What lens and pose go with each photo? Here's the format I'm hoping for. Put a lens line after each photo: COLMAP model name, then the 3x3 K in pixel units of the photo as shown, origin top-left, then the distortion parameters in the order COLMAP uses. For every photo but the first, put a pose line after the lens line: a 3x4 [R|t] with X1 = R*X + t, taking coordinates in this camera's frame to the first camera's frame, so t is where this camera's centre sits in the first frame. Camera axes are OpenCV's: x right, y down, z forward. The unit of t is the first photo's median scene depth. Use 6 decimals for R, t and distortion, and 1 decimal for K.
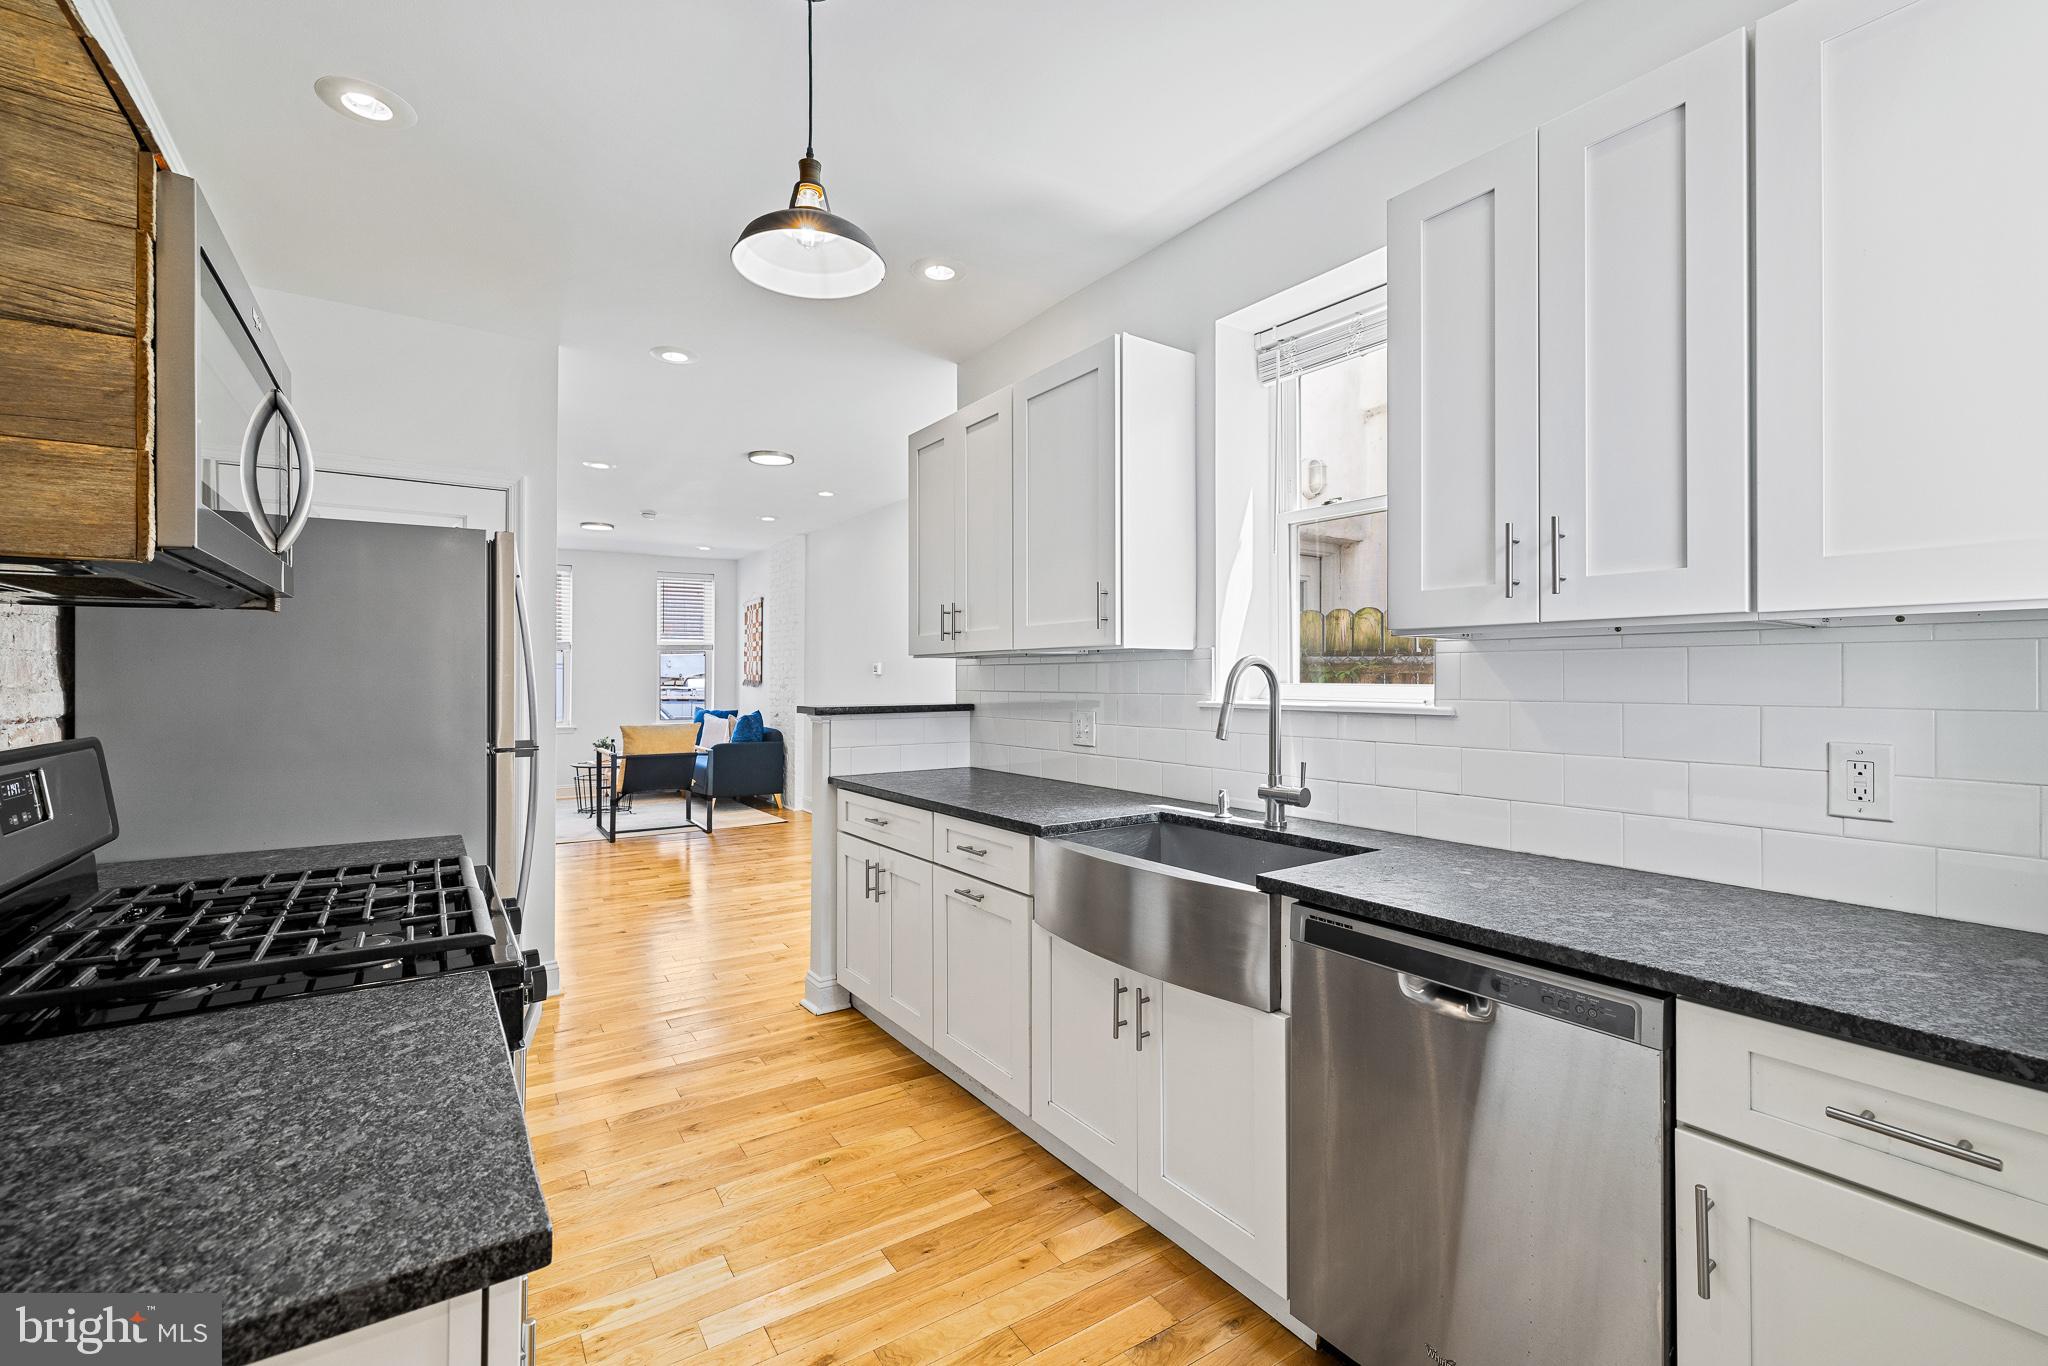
lens RADIAL K [[920.7, 0, 1034.0], [0, 920.7, 670.5], [0, 0, 1]] dist [0.000998, -0.000962]
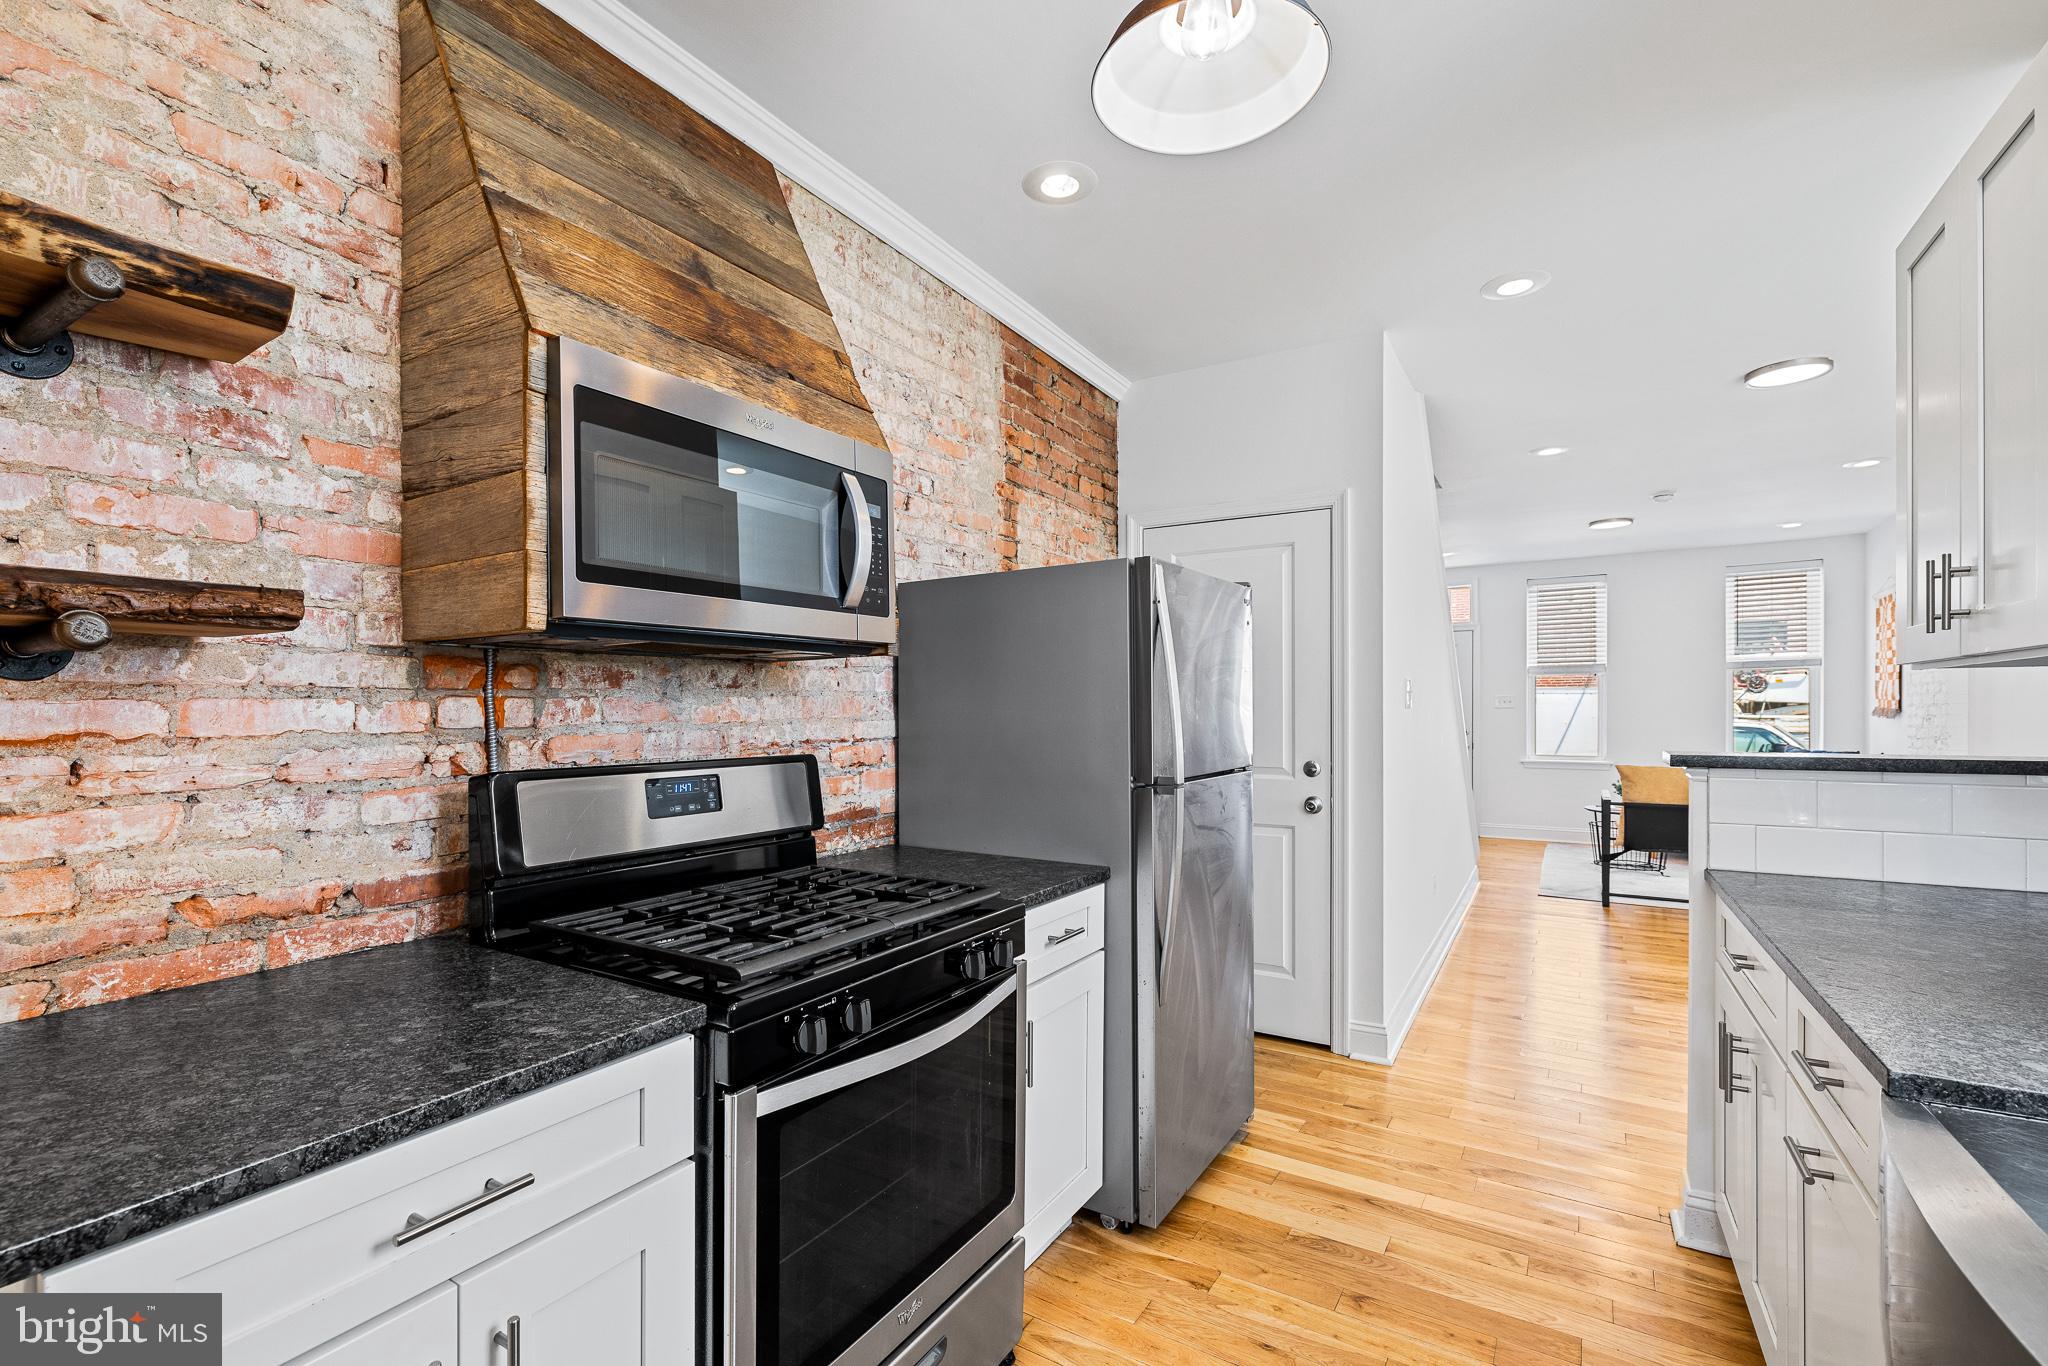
lens RADIAL K [[920.7, 0, 942.4], [0, 920.7, 708.7], [0, 0, 1]] dist [0.000998, -0.000962]
pose [[0.380509, -0.000196, -0.924777, 0.162856], [0.011954, 0.999917, 0.004707, -0.000049], [0.924700, -0.012846, 0.380480, 0.318265]]
